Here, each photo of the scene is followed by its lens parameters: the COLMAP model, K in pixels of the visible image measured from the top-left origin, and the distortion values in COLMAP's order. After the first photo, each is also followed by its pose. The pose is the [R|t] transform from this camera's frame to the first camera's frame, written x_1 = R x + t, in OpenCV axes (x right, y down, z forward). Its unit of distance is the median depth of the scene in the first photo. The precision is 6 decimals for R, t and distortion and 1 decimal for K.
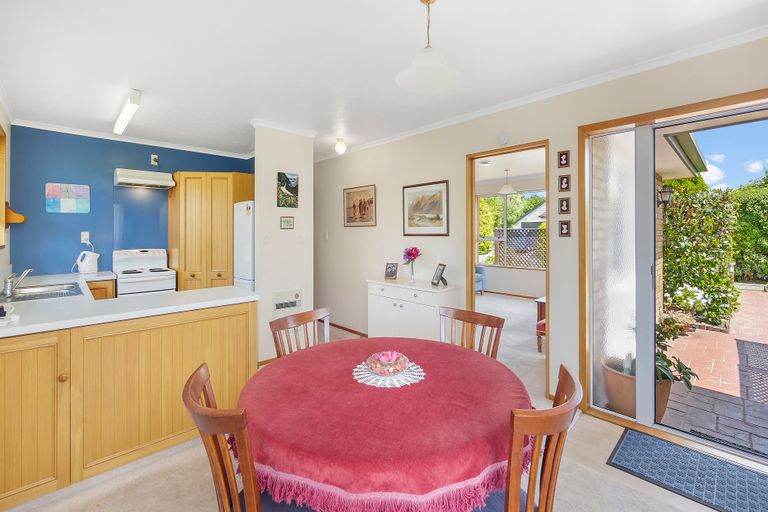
lens RADIAL K [[326.2, 0, 380.7], [0, 326.2, 252.9], [0, 0, 1]] dist [-0.015991, -0.000141]
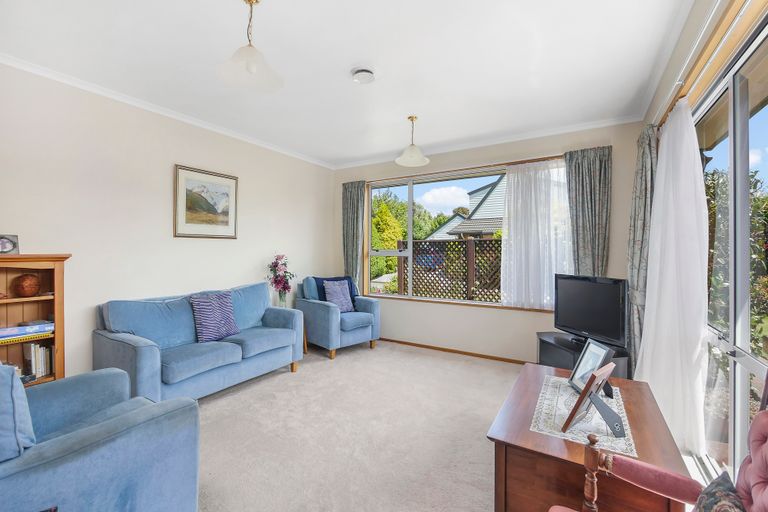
lens RADIAL K [[326.2, 0, 380.7], [0, 326.2, 252.9], [0, 0, 1]] dist [-0.015991, -0.000141]
pose [[0.966022, 0.008314, 0.258326, 0.052175], [0.005979, 0.998496, -0.054495, -0.003162], [-0.258390, 0.054188, 0.964520, 0.128154]]
